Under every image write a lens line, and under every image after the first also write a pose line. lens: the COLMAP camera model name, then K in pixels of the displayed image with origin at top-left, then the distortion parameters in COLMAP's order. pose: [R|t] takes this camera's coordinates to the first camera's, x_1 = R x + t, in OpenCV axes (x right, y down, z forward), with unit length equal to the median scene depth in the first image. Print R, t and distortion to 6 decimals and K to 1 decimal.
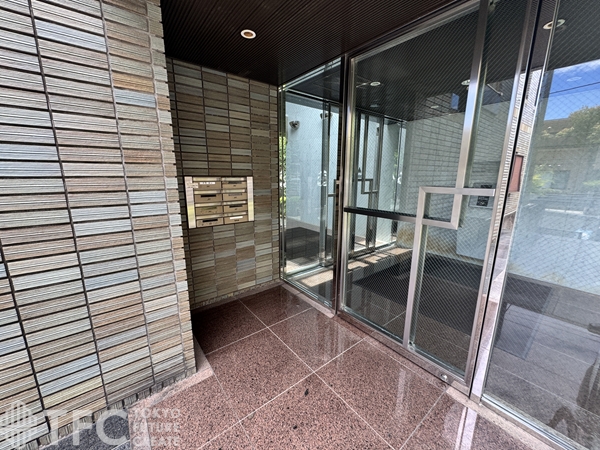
lens RADIAL K [[240.1, 0, 299.2], [0, 240.1, 224.3], [0, 0, 1]] dist [-0.001057, -0.000114]
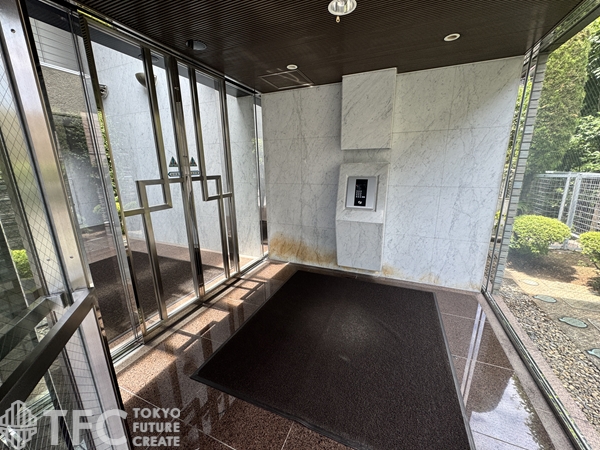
lens RADIAL K [[240.1, 0, 299.2], [0, 240.1, 224.3], [0, 0, 1]] dist [-0.001057, -0.000114]
pose [[0.877802, -0.132918, 0.460214, 0.175968], [0.117949, 0.991127, 0.061281, -0.071868], [-0.464276, 0.000490, 0.885690, 0.322085]]
